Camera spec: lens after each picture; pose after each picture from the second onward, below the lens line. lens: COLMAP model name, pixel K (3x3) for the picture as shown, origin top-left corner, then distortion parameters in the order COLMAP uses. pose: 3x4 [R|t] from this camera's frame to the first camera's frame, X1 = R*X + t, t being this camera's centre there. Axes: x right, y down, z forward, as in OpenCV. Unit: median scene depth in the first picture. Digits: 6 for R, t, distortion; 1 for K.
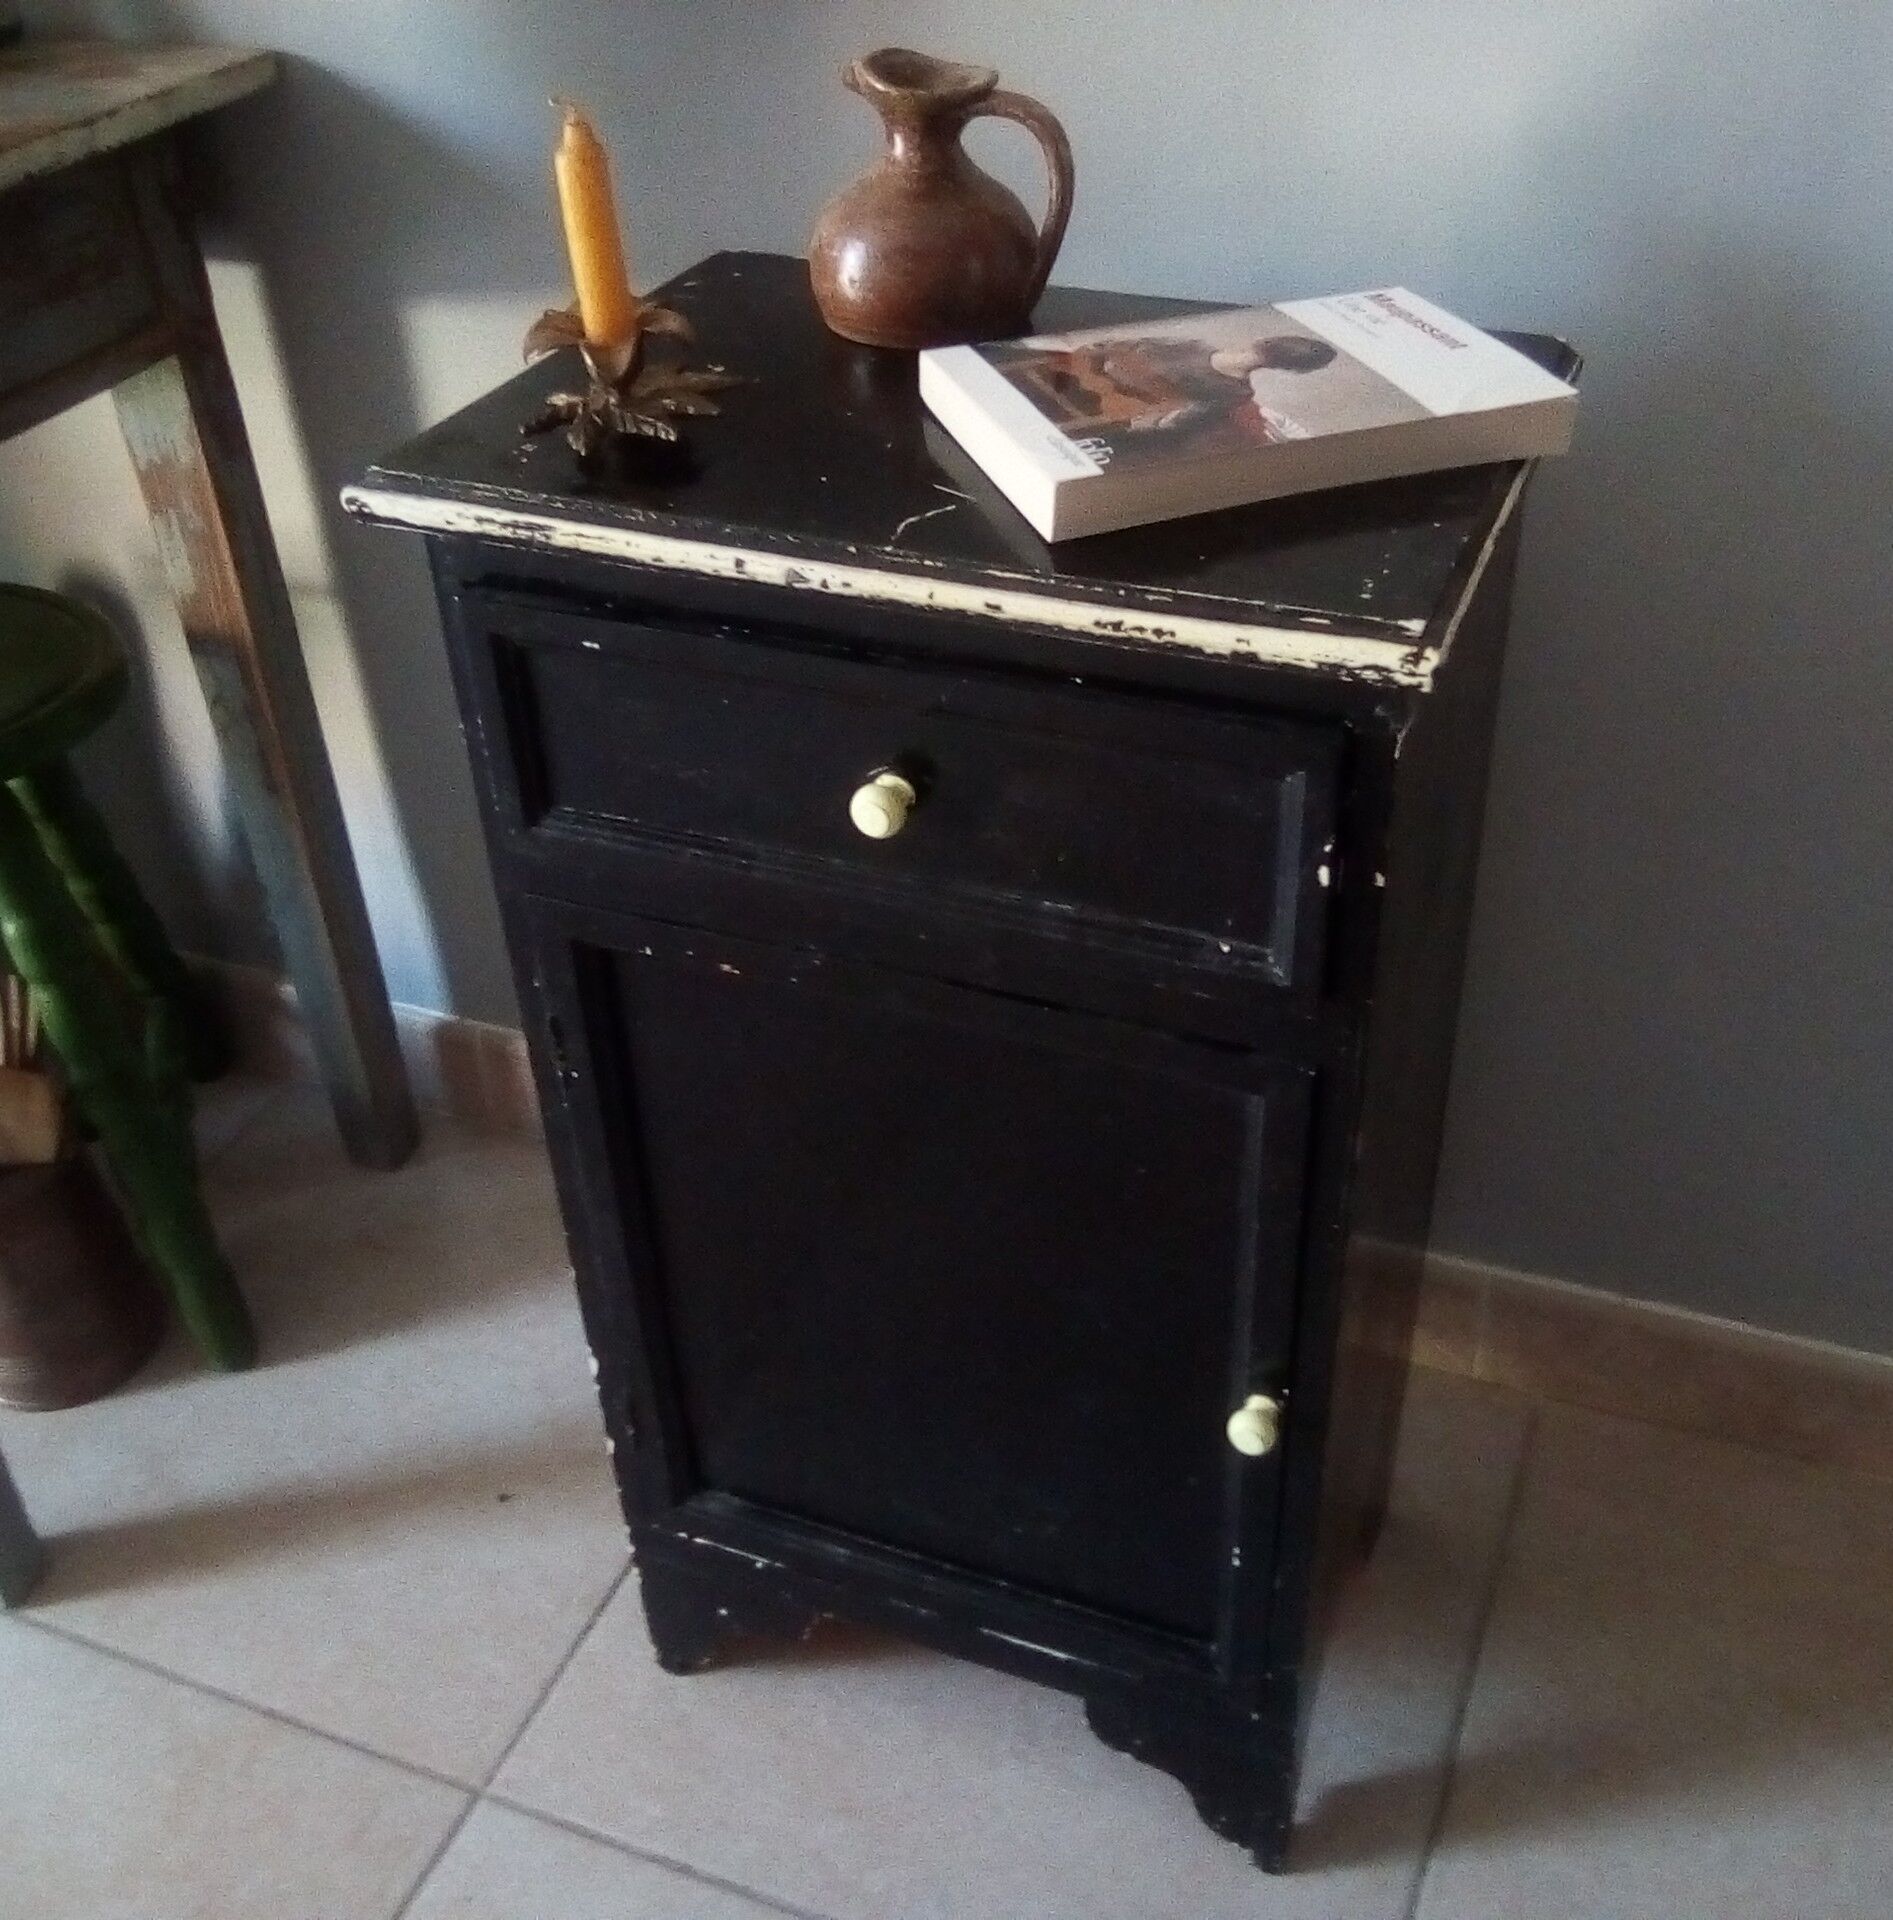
lens RADIAL K [[2014.2, 0, 1065.7], [0, 2014.2, 951.6], [0, 0, 1]] dist [-0.005581, 0.015268]
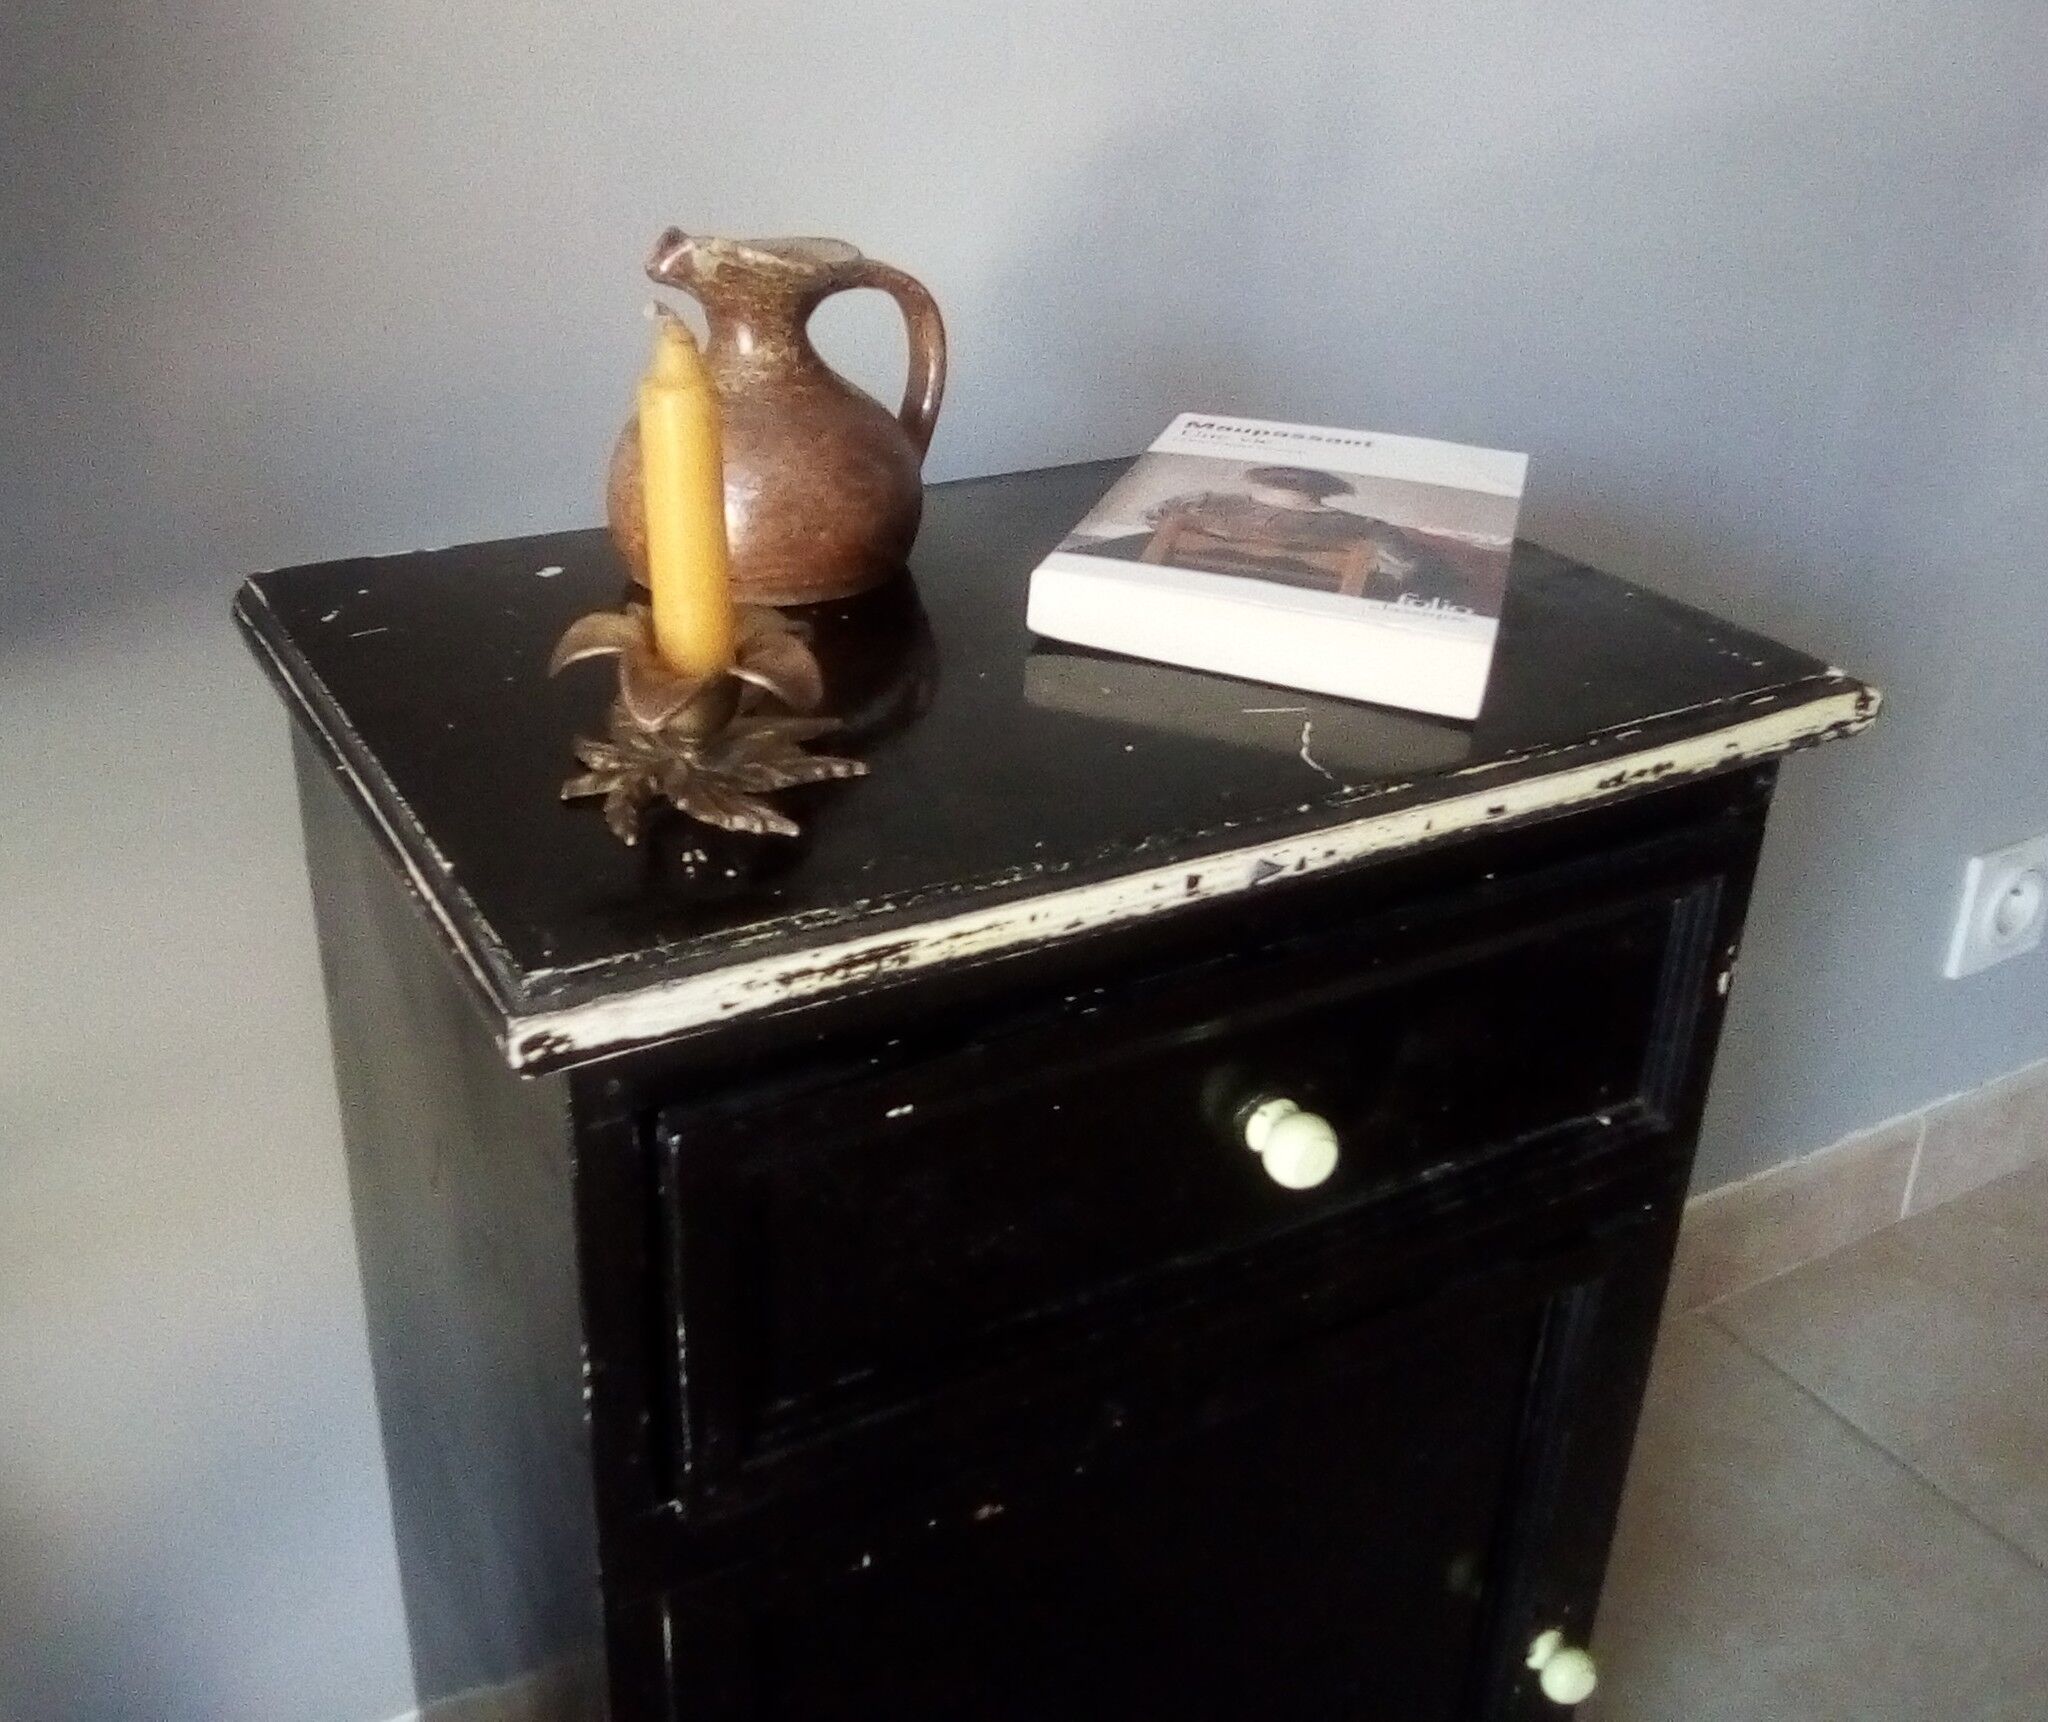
lens RADIAL K [[2032.0, 0, 1024.0], [0, 2032.0, 861.0], [0, 0, 1]] dist [-0.005742, -0.002273]
pose [[0.630708, -0.318196, 0.707784, -0.667707], [0.421689, 0.906189, 0.031624, -0.239127], [-0.651449, 0.278519, 0.705720, 0.534794]]
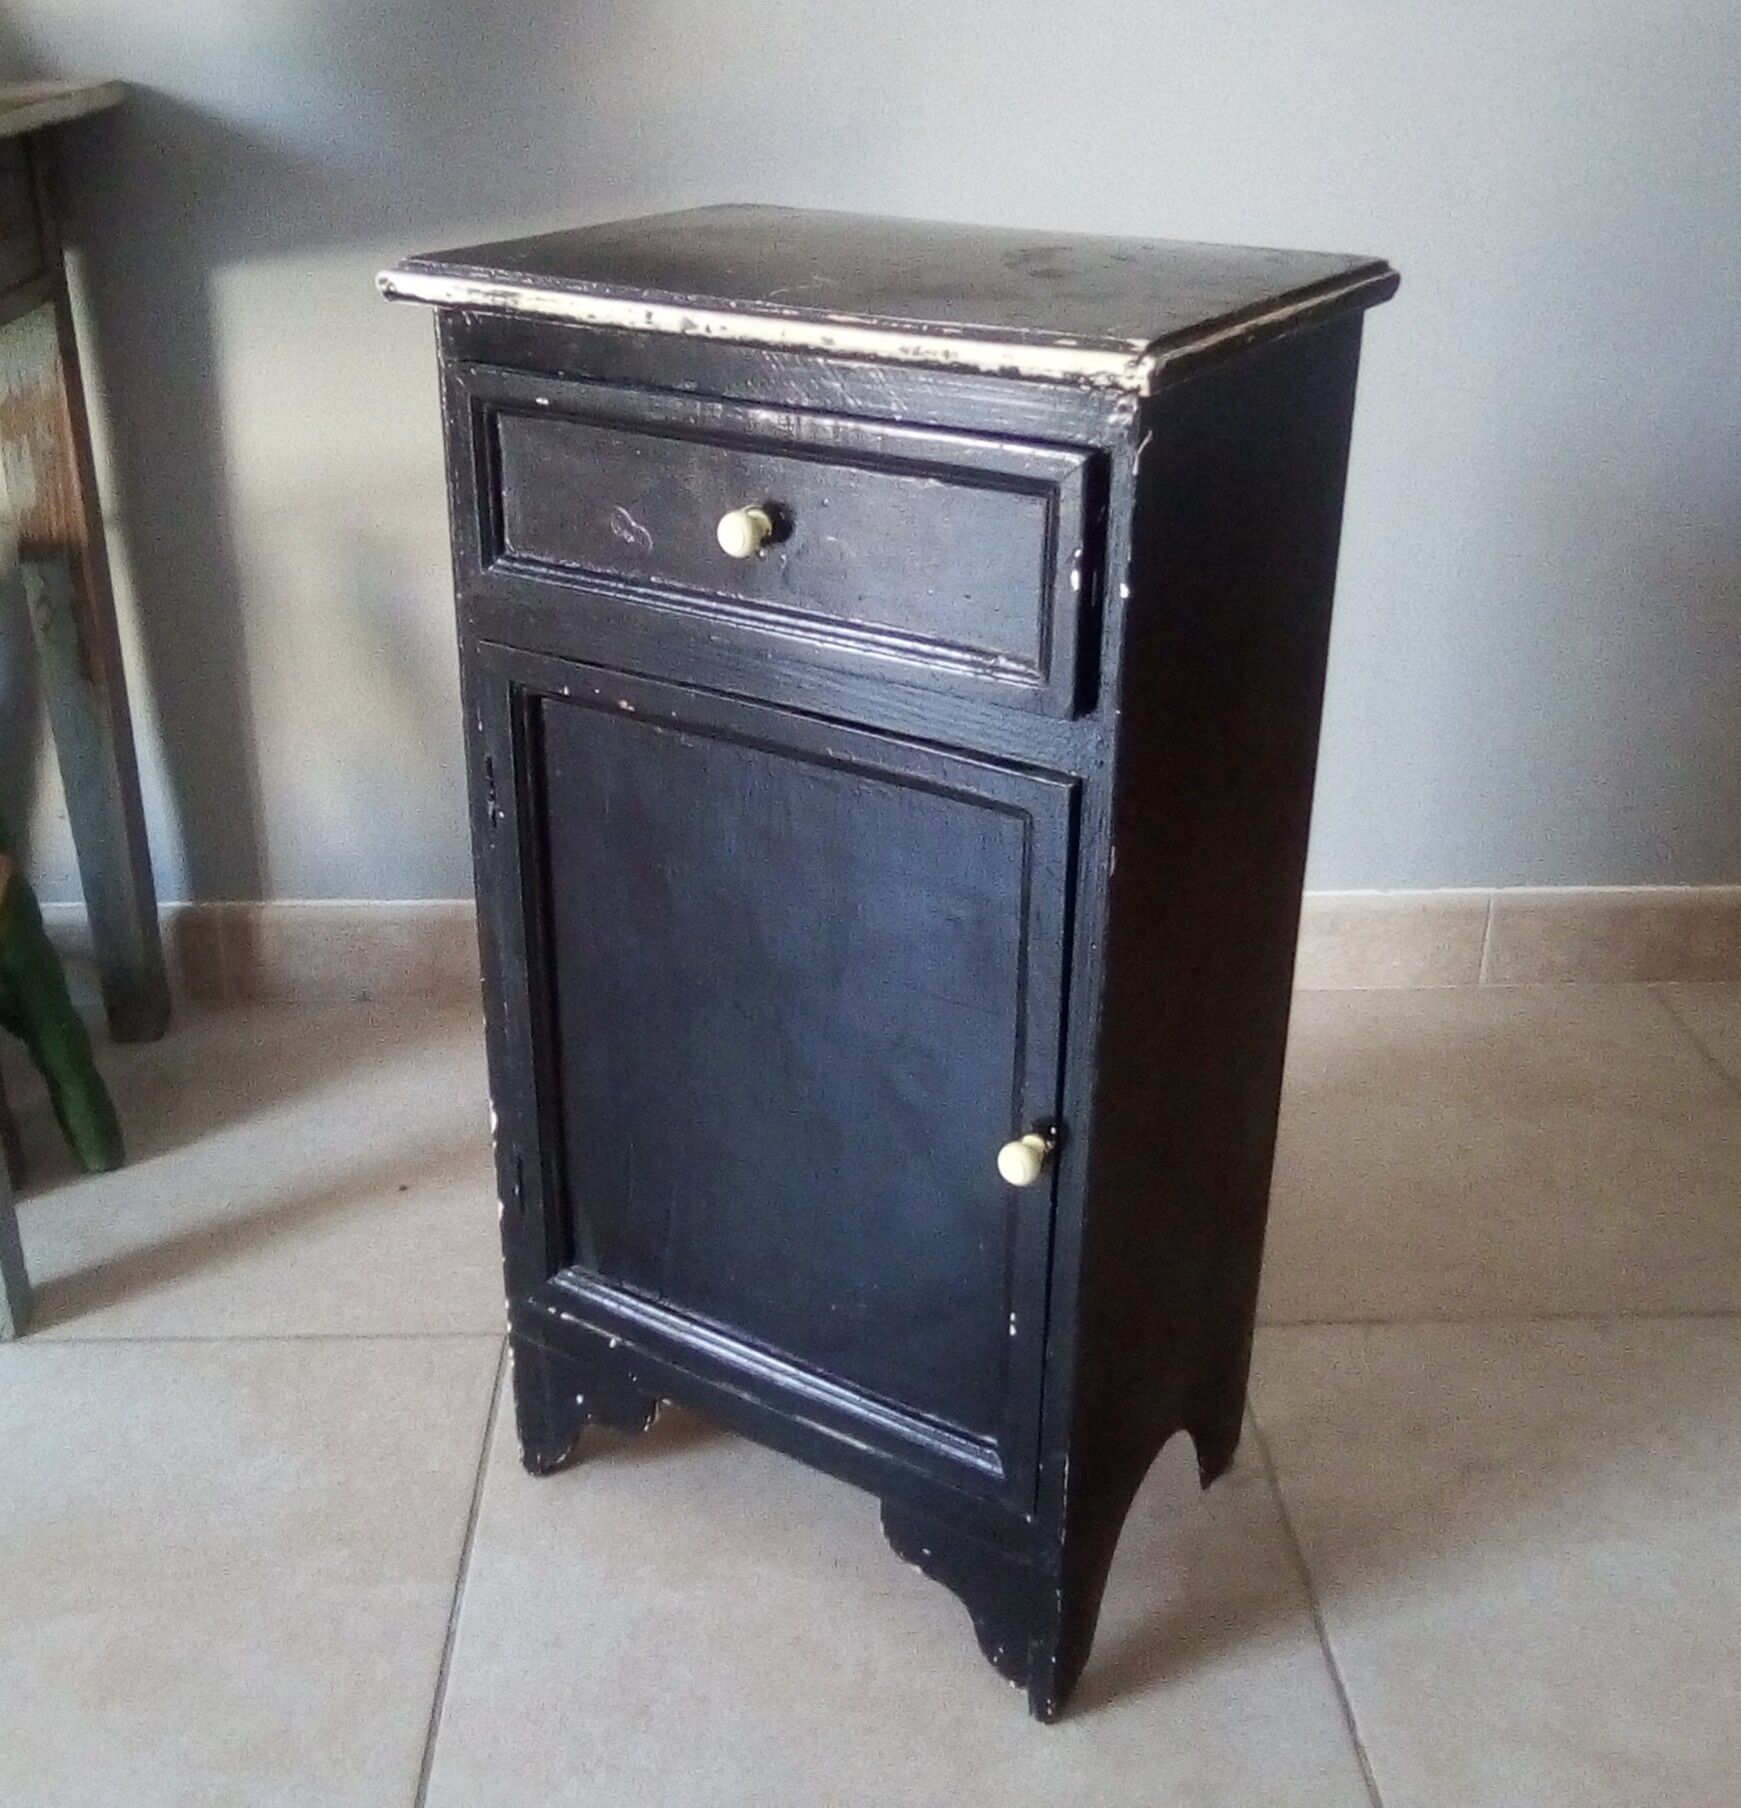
lens RADIAL K [[2081.0, 0, 846.2], [0, 2081.0, 876.7], [0, 0, 1]] dist [-0.003057, 0.030827]
pose [[0.976187, 0.102299, -0.191297, 0.242857], [-0.136677, 0.974828, -0.176155, 0.360478], [0.168461, 0.198106, 0.965596, -0.178201]]
